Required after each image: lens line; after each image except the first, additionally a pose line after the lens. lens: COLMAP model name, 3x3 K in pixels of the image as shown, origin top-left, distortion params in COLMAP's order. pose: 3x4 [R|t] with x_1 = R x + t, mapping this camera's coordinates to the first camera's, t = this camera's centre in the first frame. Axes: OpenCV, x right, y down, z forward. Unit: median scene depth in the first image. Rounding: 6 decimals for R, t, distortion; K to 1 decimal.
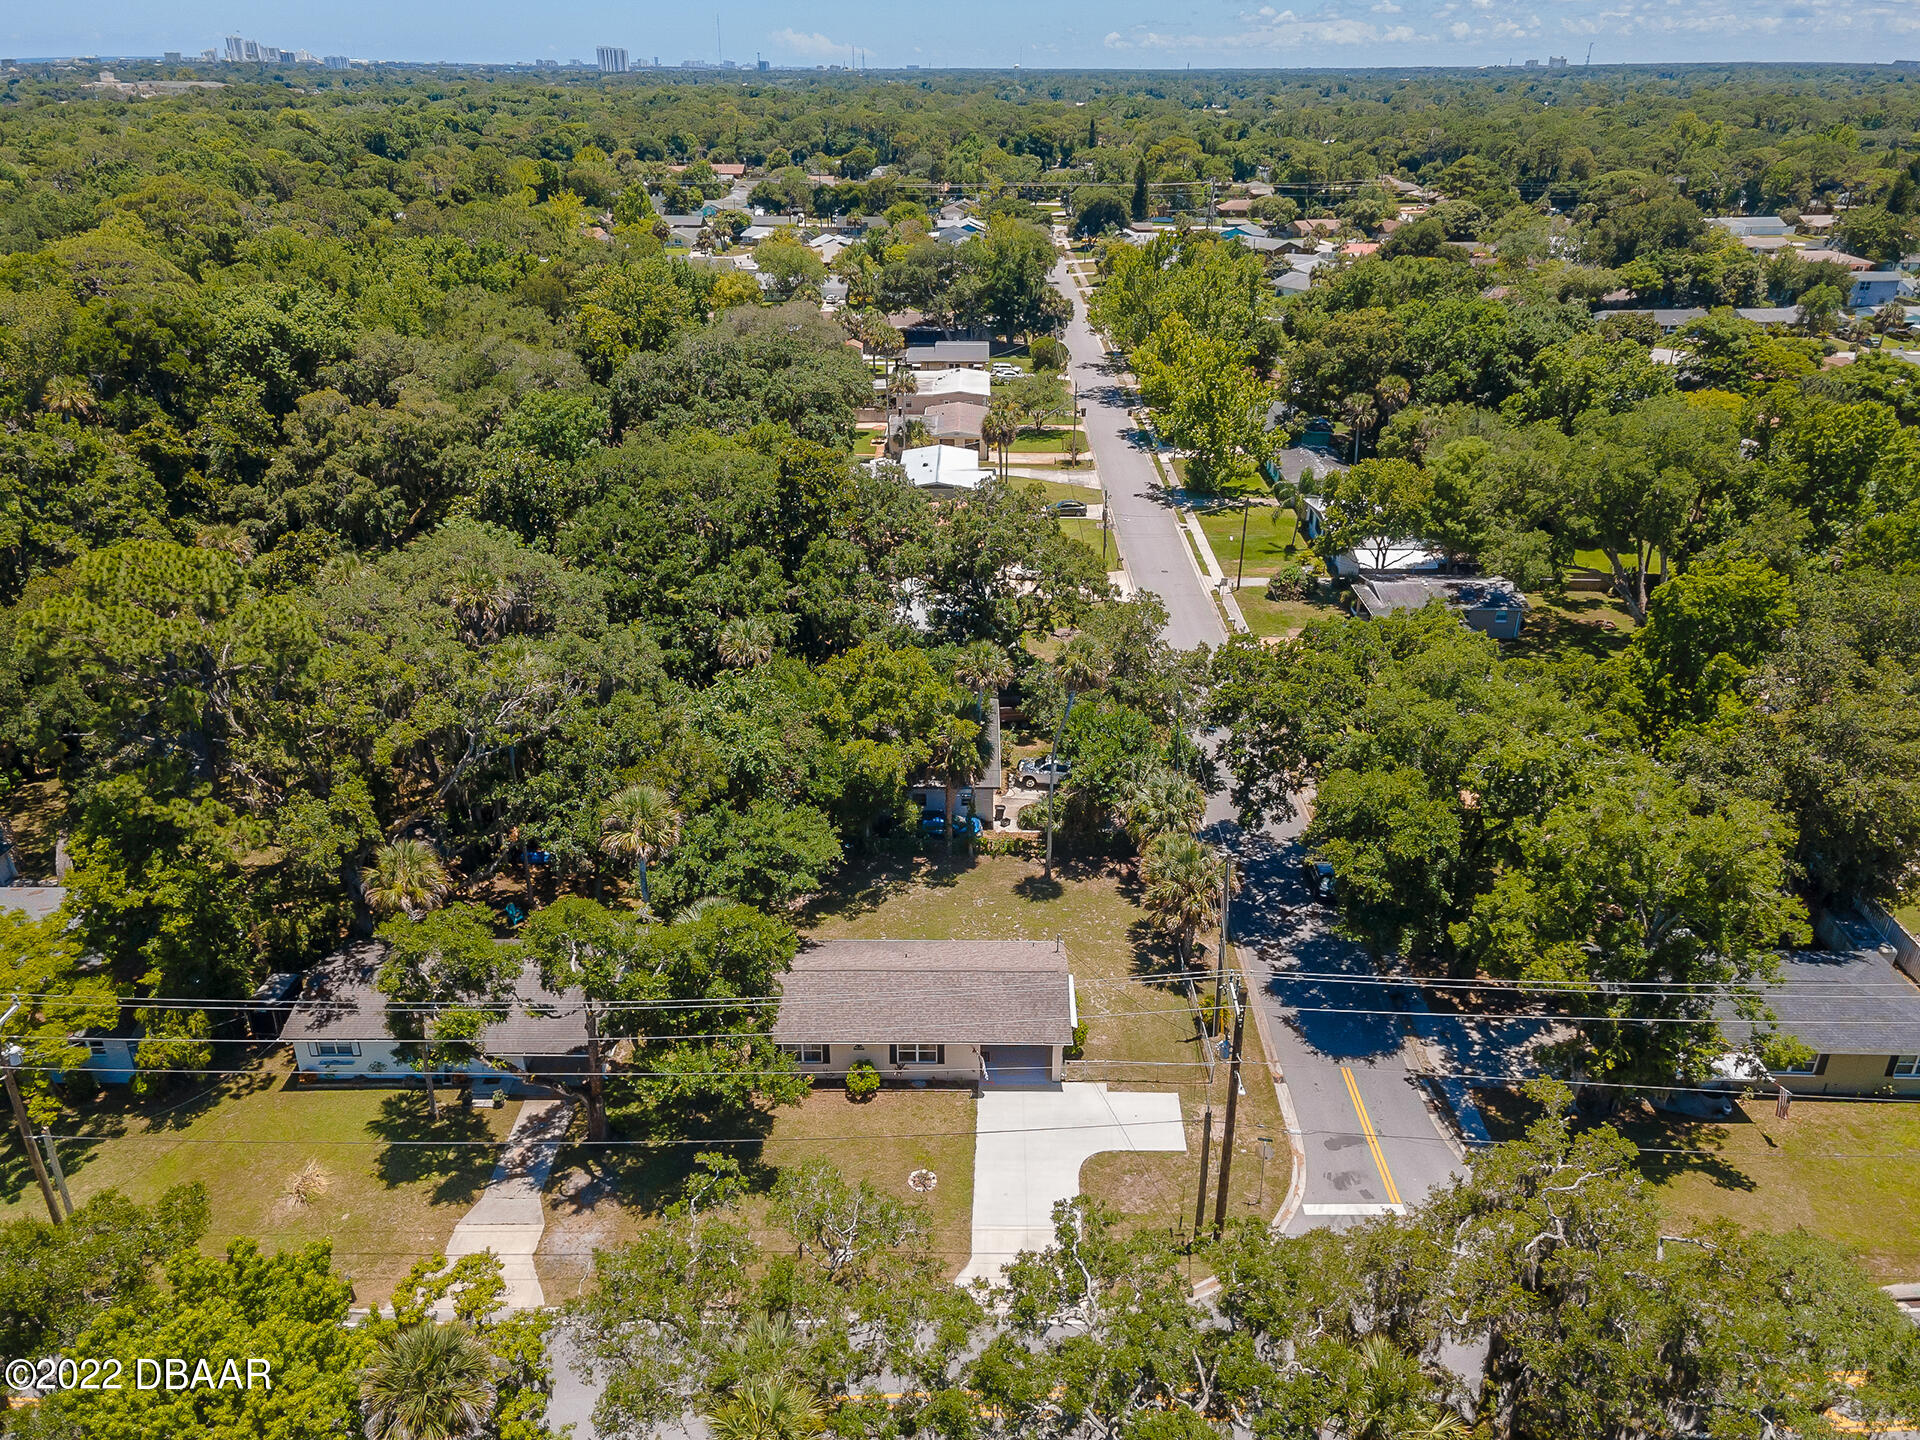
lens RADIAL K [[1413.9, 0, 985.4], [0, 1413.9, 727.2], [0, 0, 1]] dist [0.040870, 0.004142]
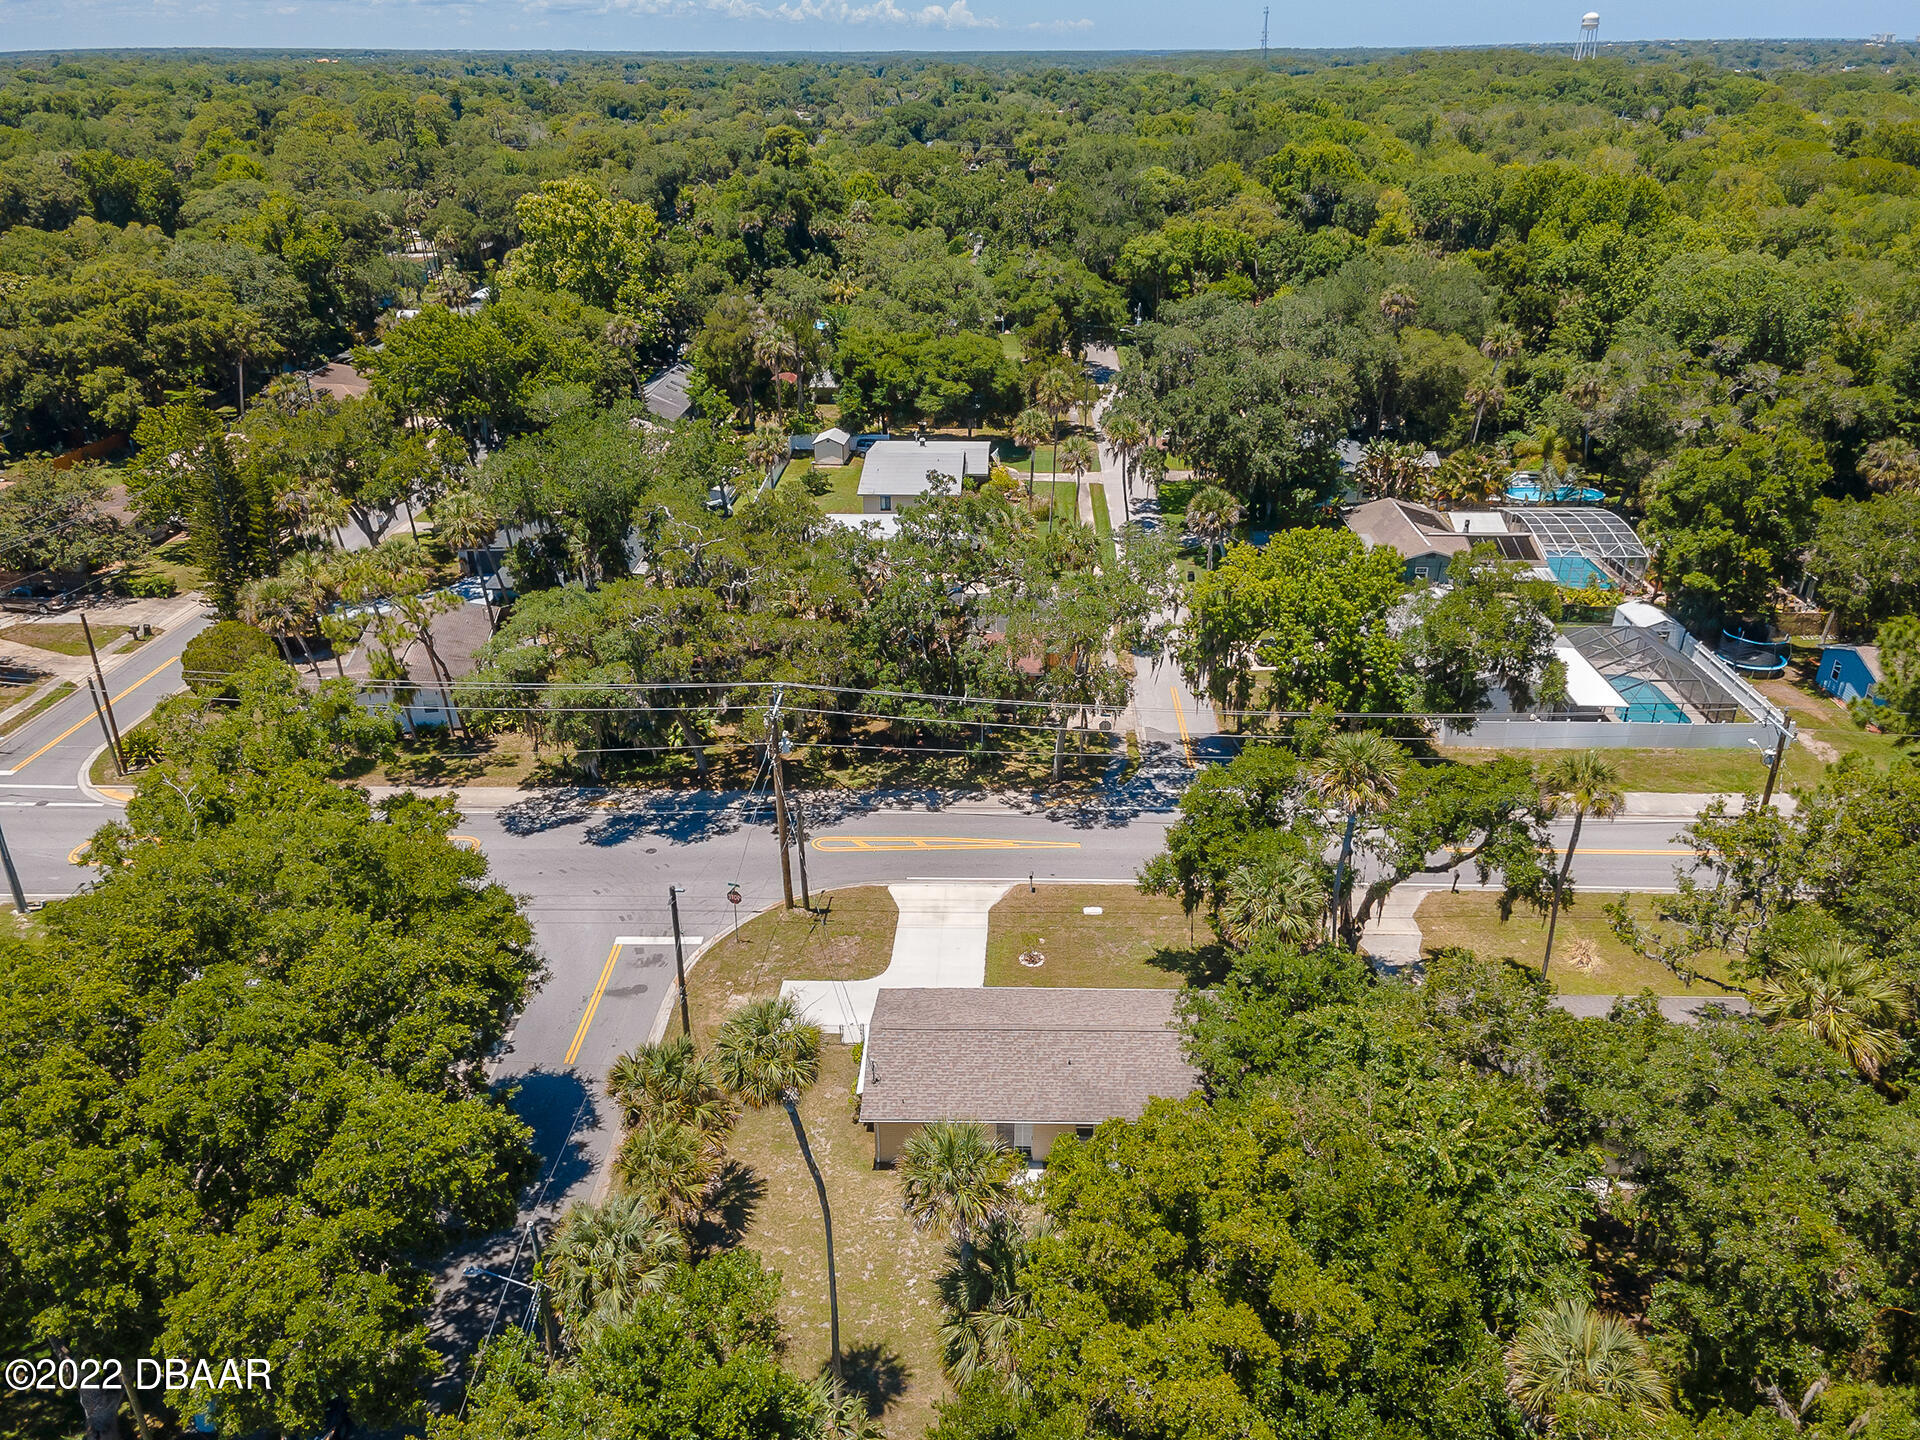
lens RADIAL K [[1426.5, 0, 960.0], [0, 1426.5, 720.0], [0, 0, 1]] dist [0.019659, 0.003517]
pose [[-0.999673, -0.010012, 0.023528, -0.011721], [0.011777, 0.636472, 0.771210, -0.574667], [-0.022696, 0.771235, -0.636146, 1.362324]]
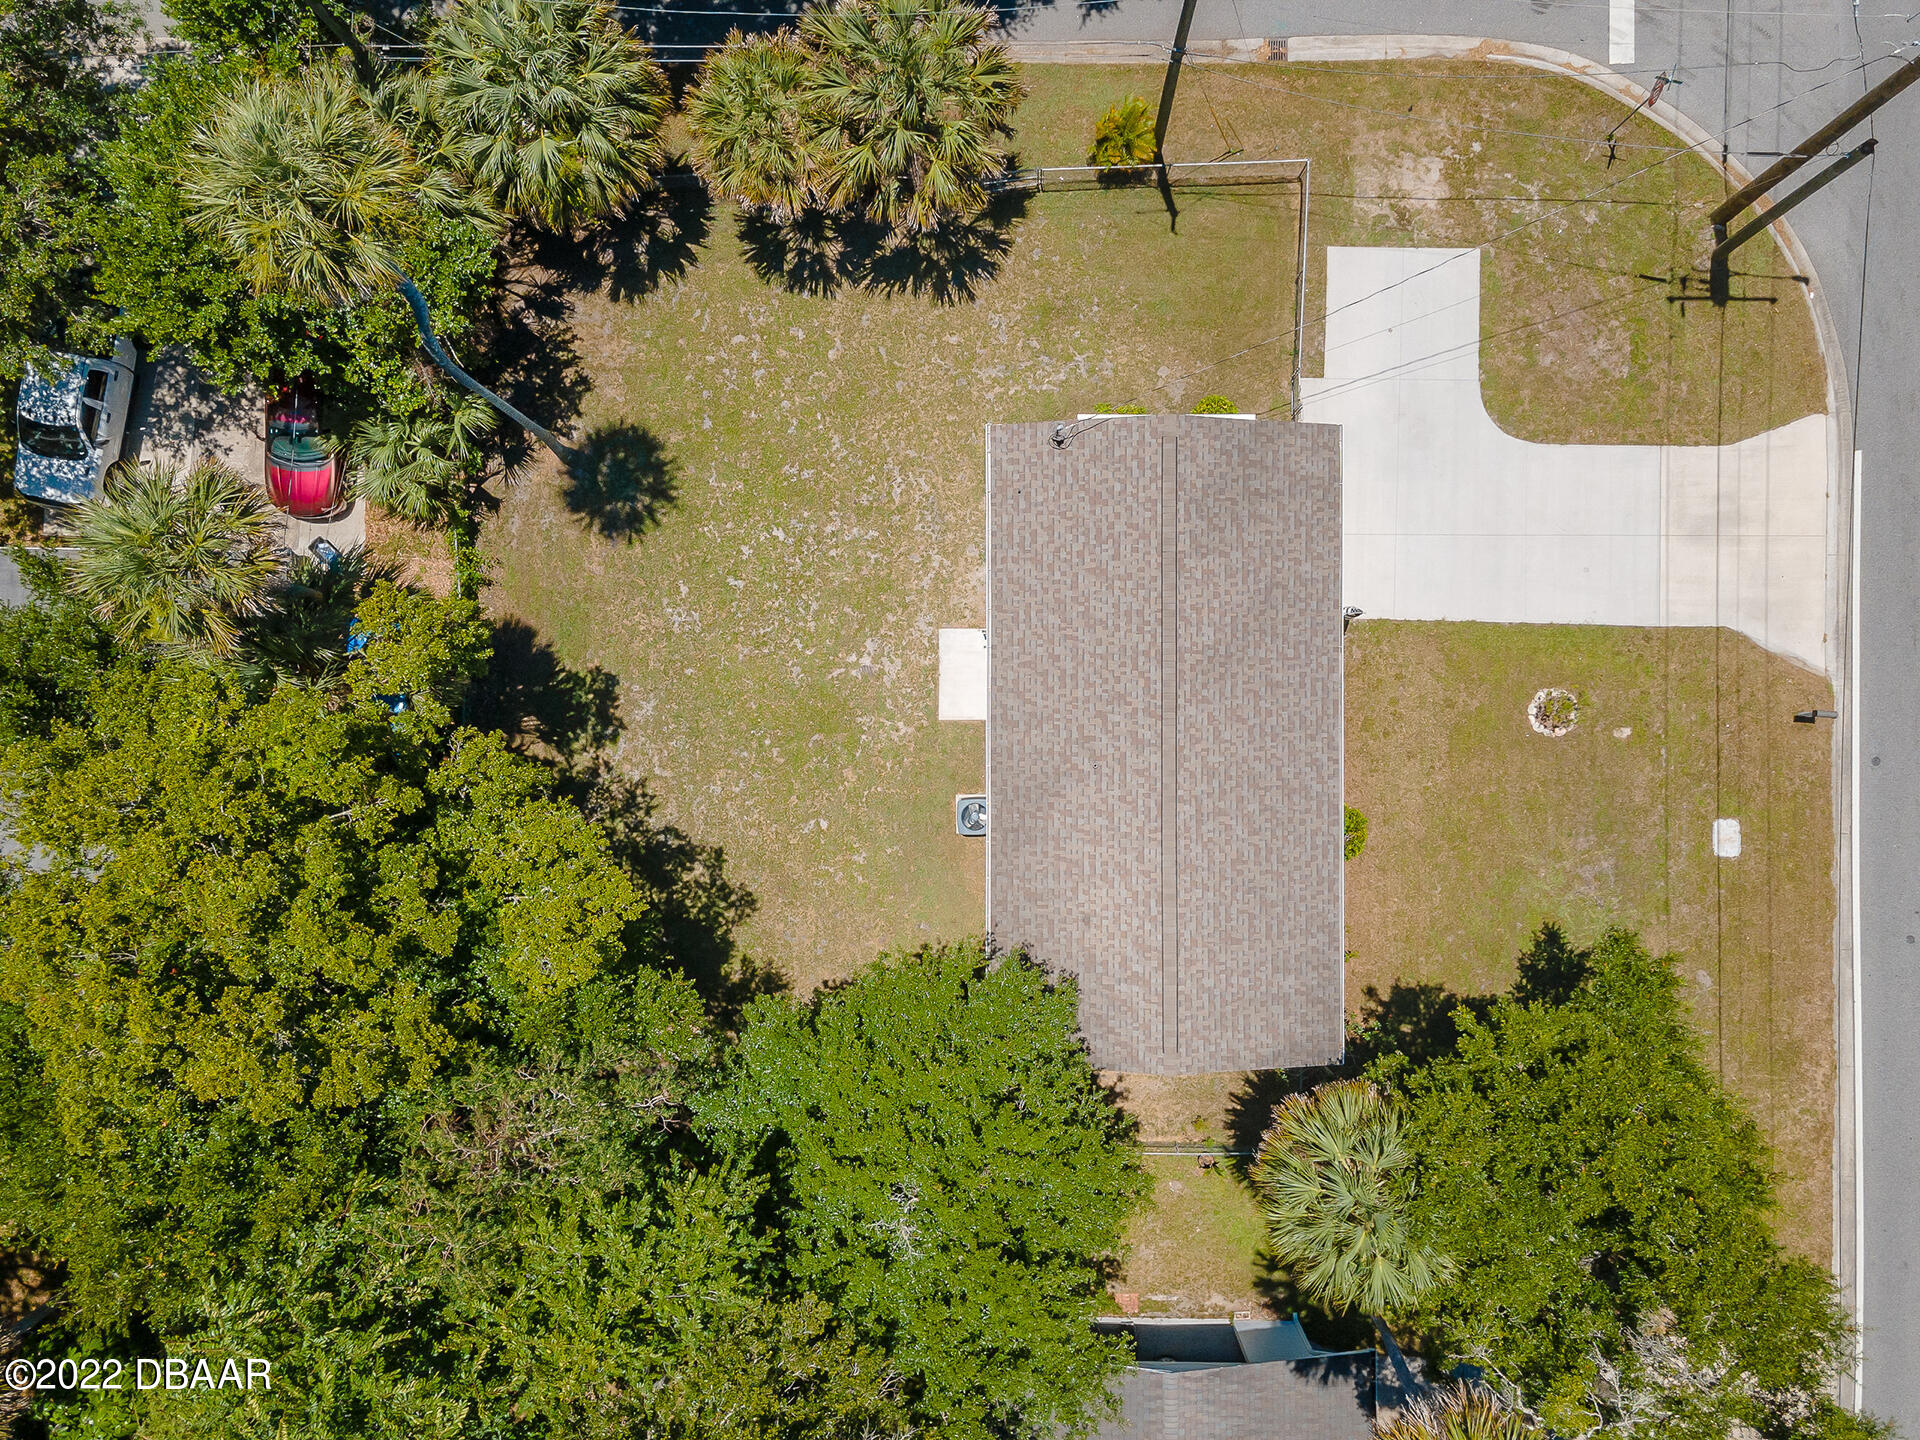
lens RADIAL K [[1413.9, 0, 985.4], [0, 1413.9, 727.2], [0, 0, 1]] dist [0.040870, 0.004142]
pose [[-0.001268, -0.999958, 0.009129, -0.049134], [0.442611, 0.007625, 0.896681, -0.266065], [-0.896713, 0.005177, 0.442582, 0.829956]]
